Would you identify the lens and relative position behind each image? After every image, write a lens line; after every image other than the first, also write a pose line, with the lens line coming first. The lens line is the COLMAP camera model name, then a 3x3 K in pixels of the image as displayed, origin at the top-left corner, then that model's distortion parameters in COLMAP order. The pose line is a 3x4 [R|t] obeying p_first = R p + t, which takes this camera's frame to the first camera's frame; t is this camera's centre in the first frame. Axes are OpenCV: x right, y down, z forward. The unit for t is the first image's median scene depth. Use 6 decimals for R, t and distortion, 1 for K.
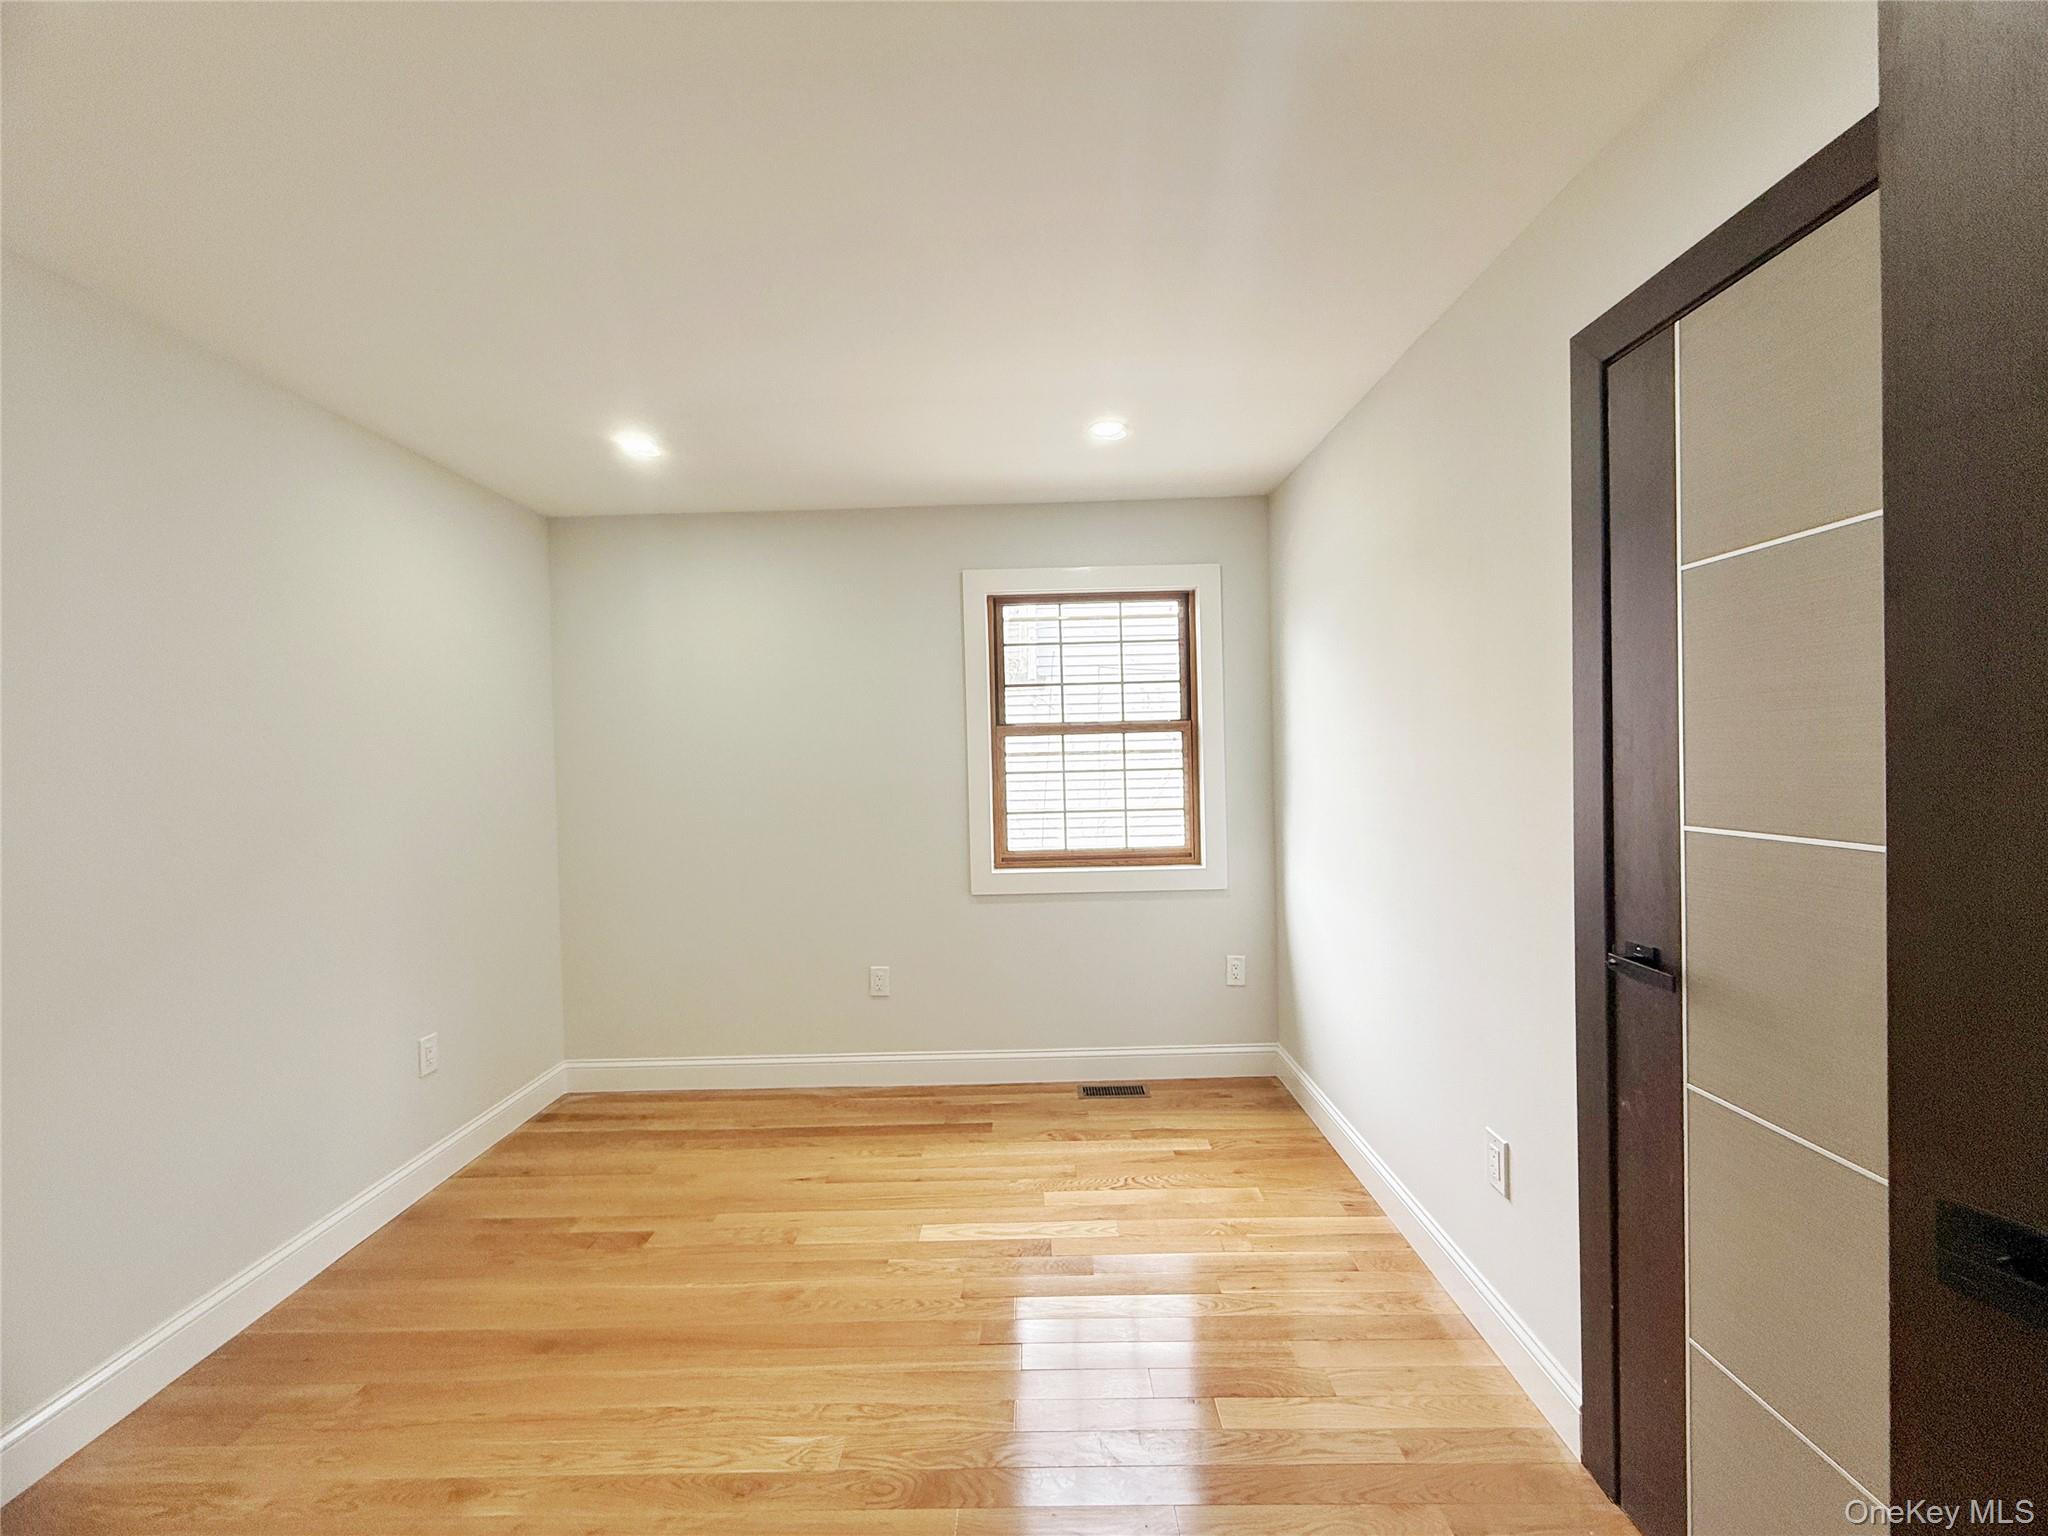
lens RADIAL K [[811.5, 0, 1006.1], [0, 811.5, 767.3], [0, 0, 1]] dist [0.000345, 0.000169]
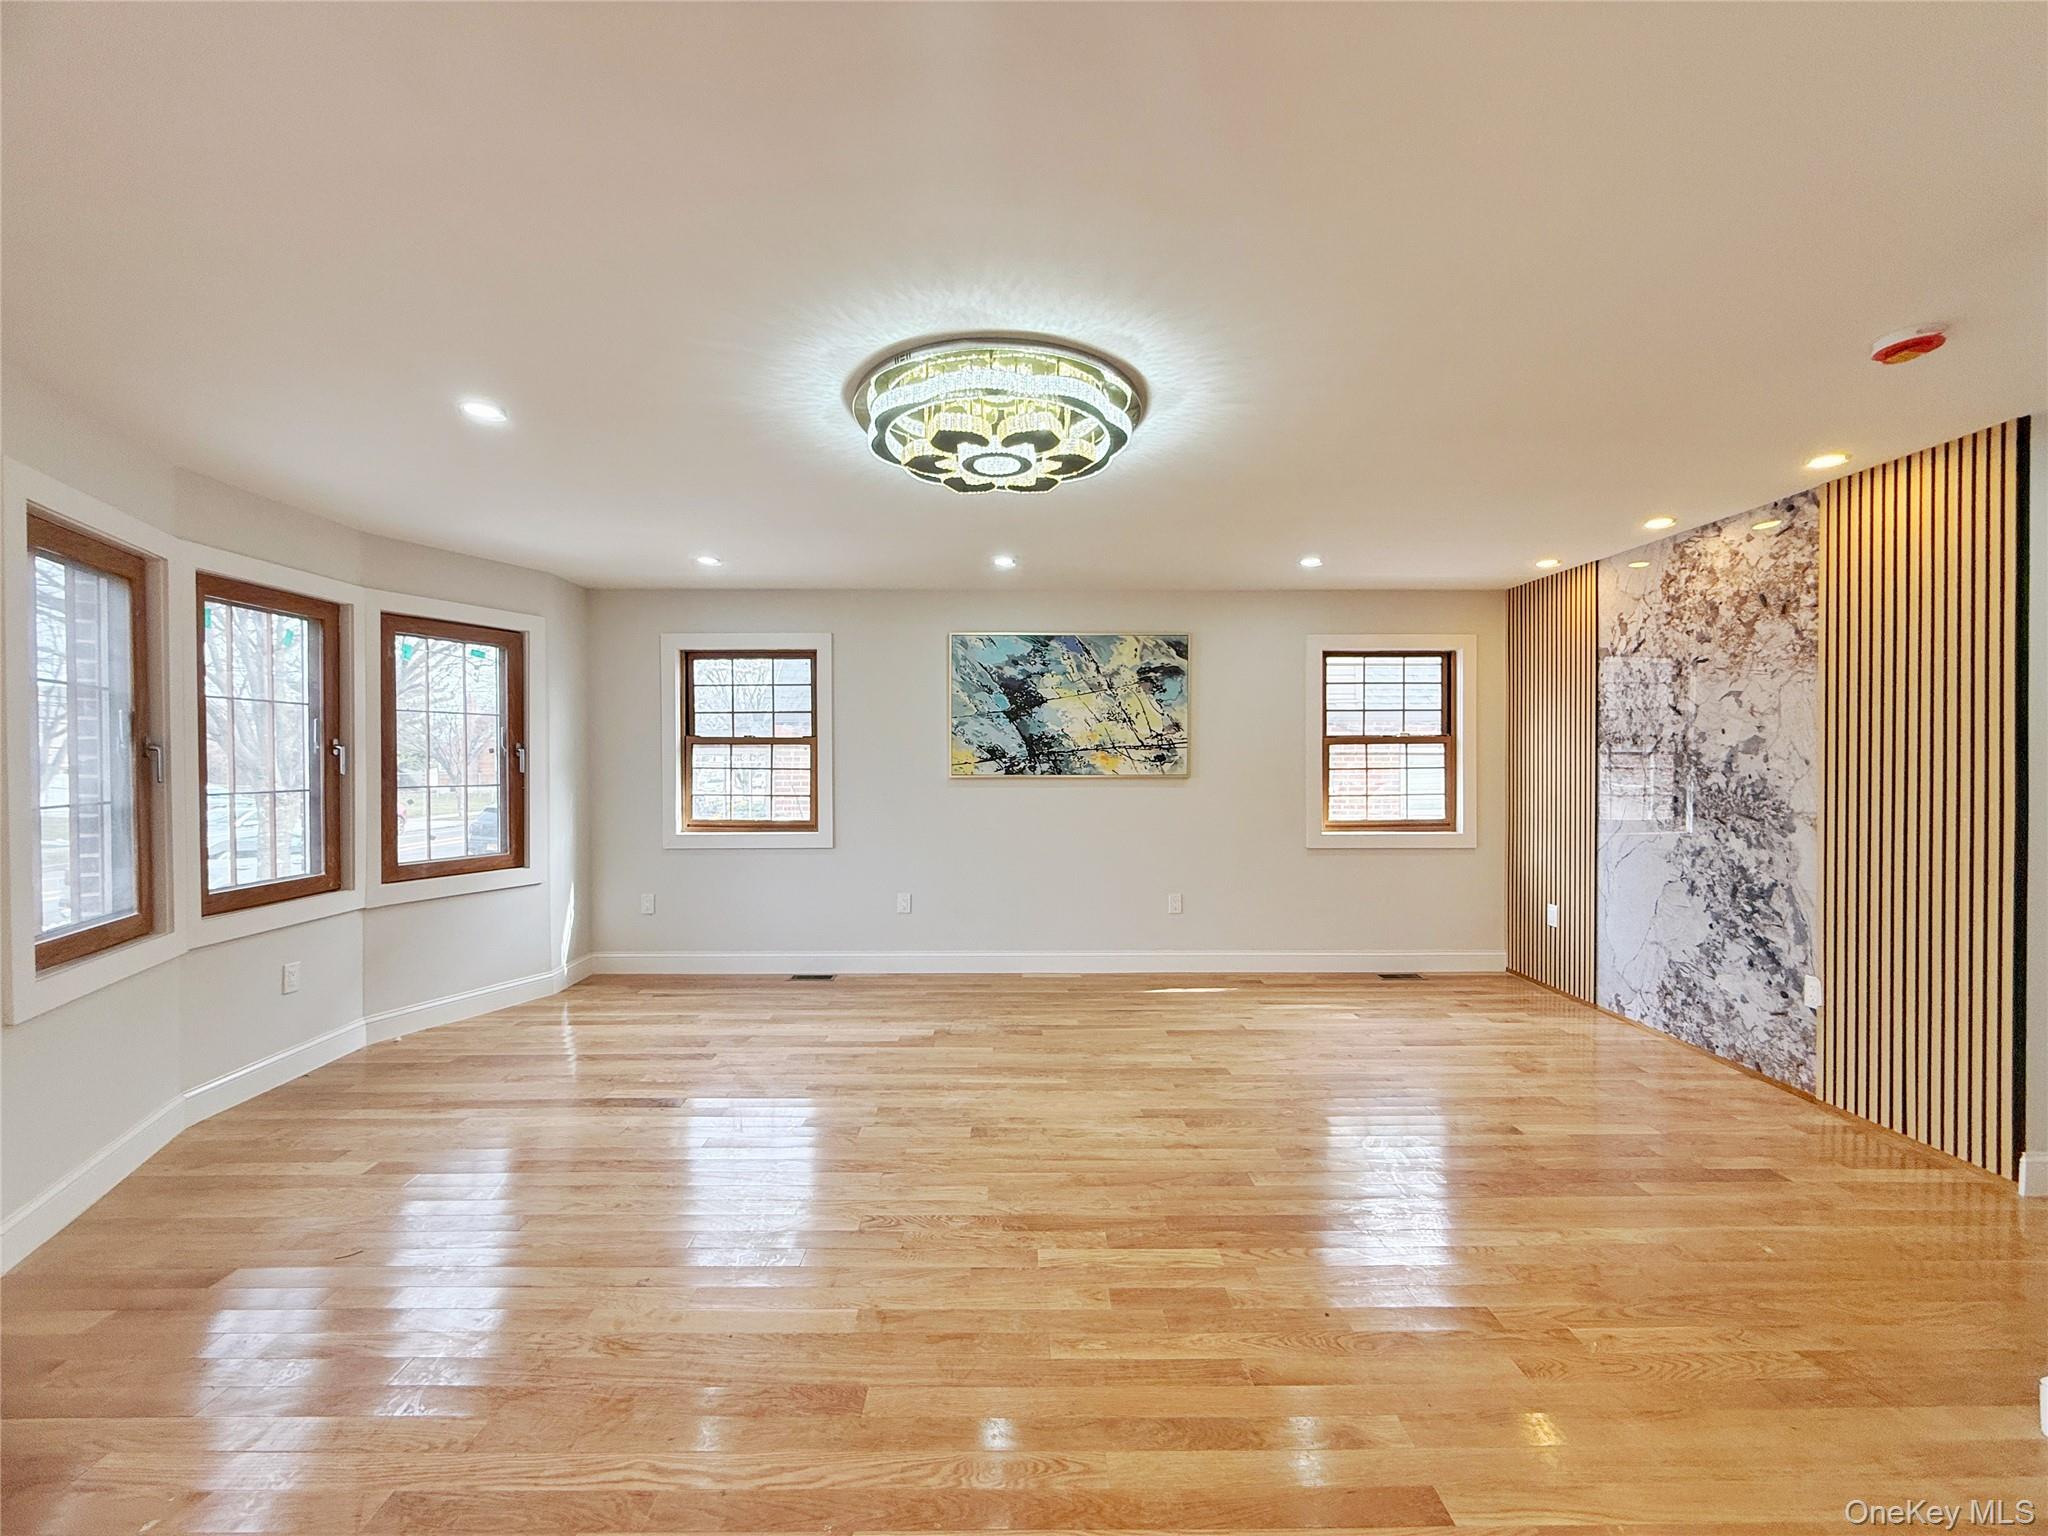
lens RADIAL K [[811.5, 0, 1021.2], [0, 811.5, 769.7], [0, 0, 1]] dist [0.000345, 0.000169]
pose [[0.999419, 0.017835, 0.029046, -0.623649], [-0.017741, 0.999837, -0.003488, 0.025528], [-0.029104, 0.002971, 0.999572, -0.498857]]
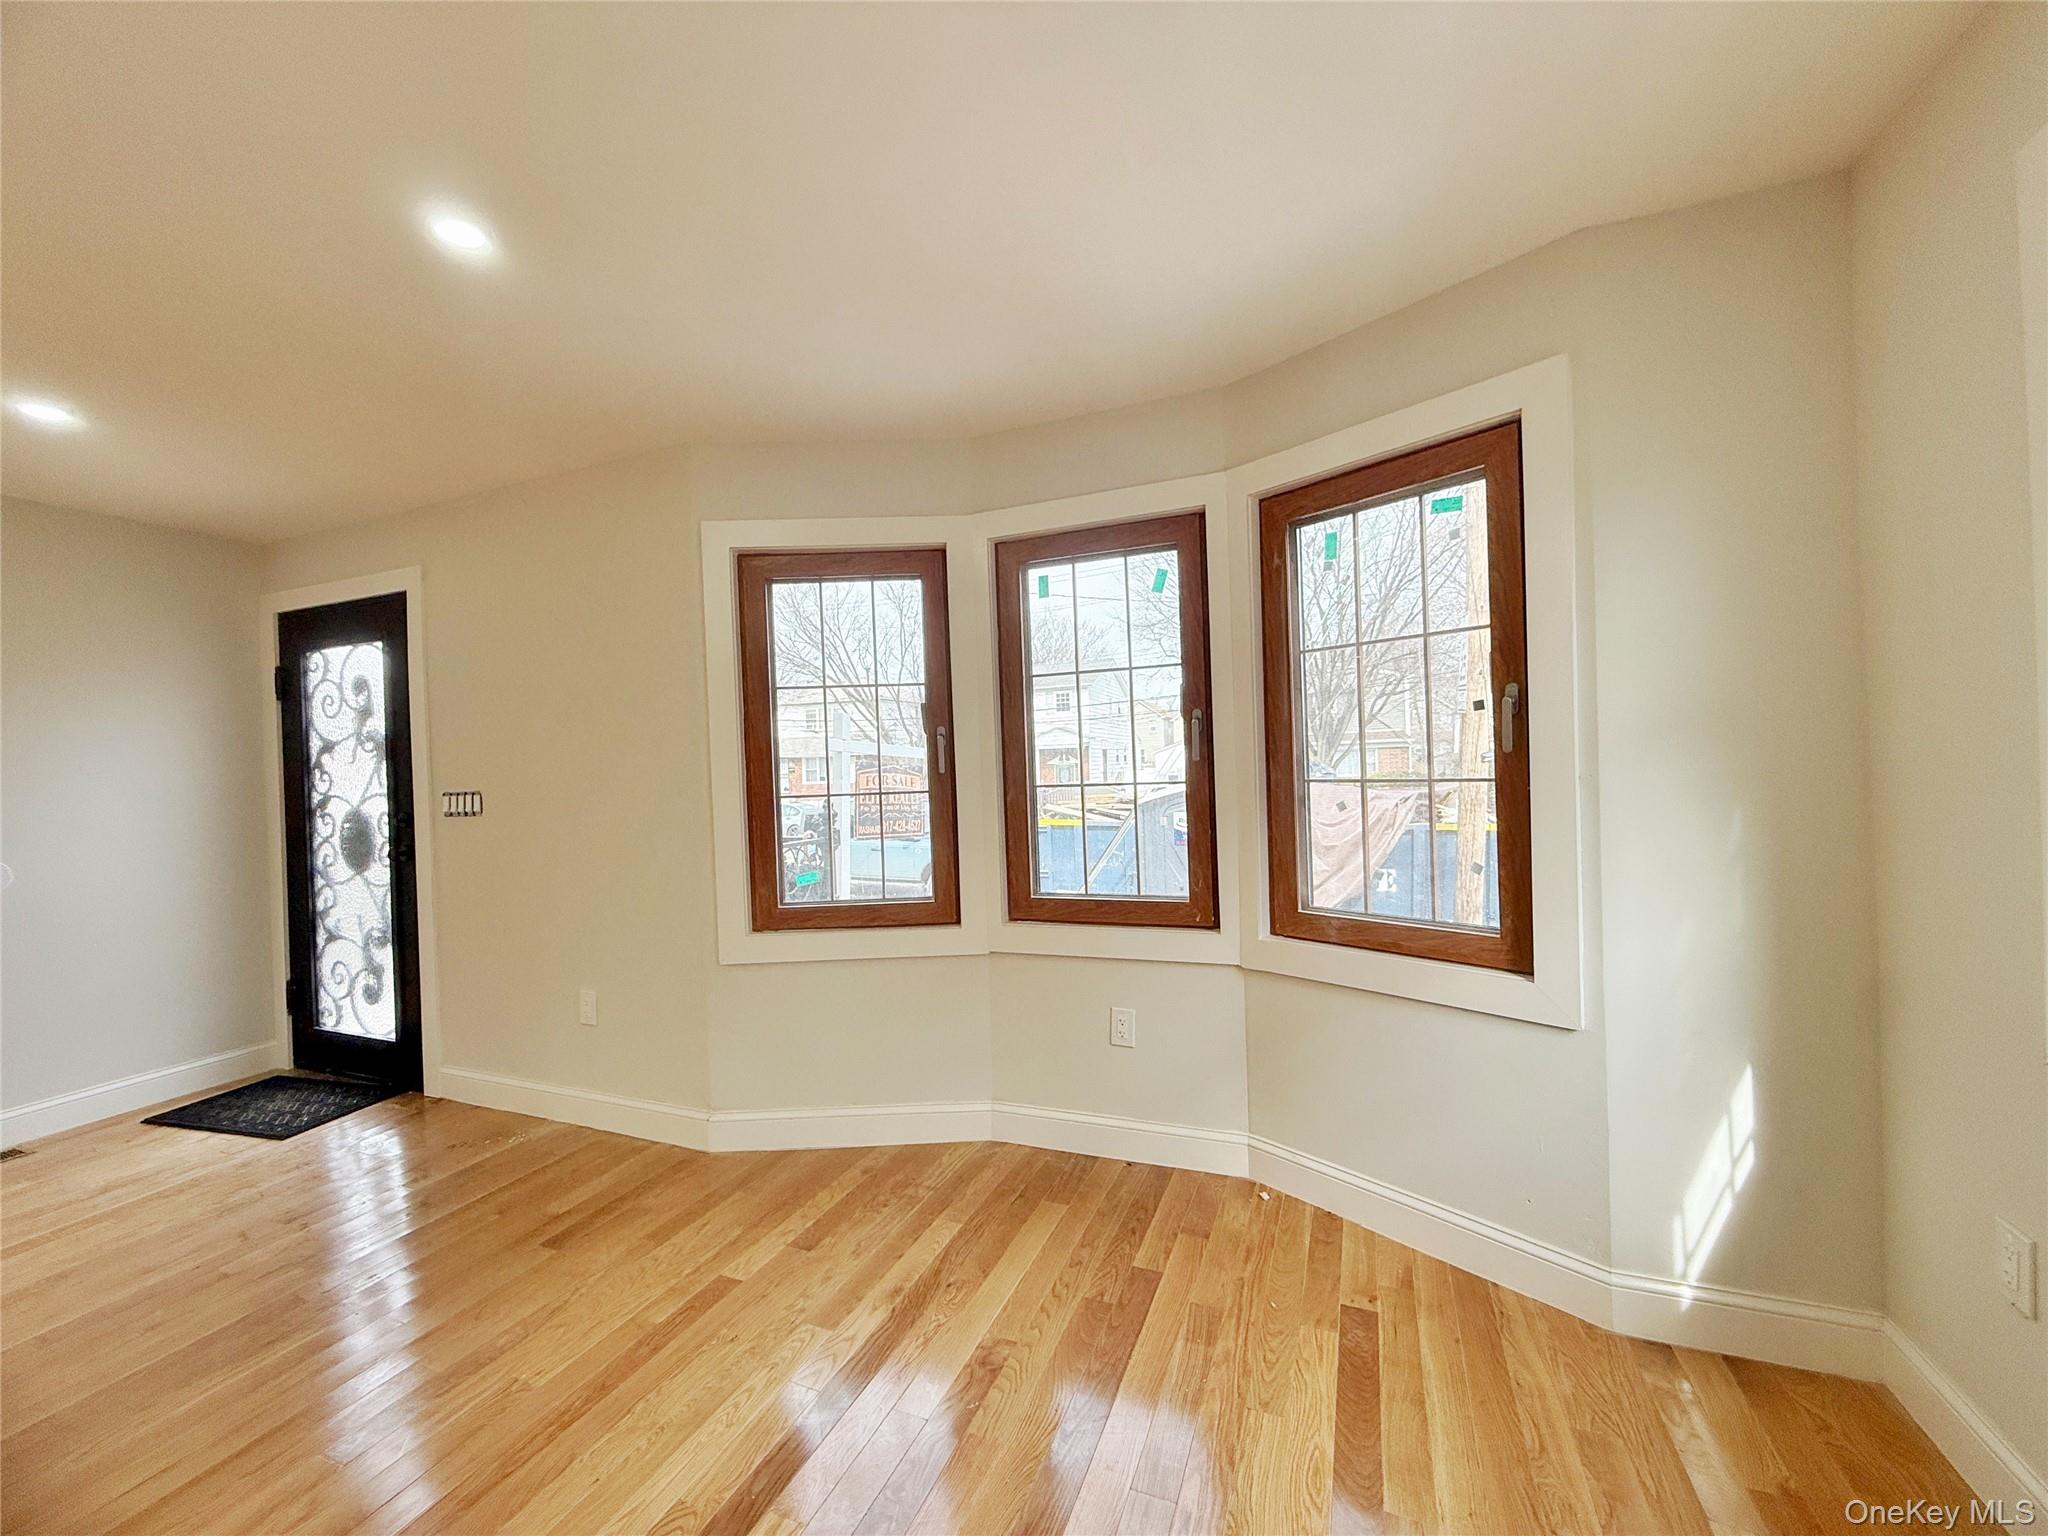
lens RADIAL K [[811.5, 0, 1019.8], [0, 811.5, 767.7], [0, 0, 1]] dist [0.000345, 0.000169]
pose [[-0.369215, 0.033519, -0.928739, -0.750280], [0.027073, 0.999313, 0.025304, 0.027420], [0.928949, -0.015801, -0.369869, 0.742994]]
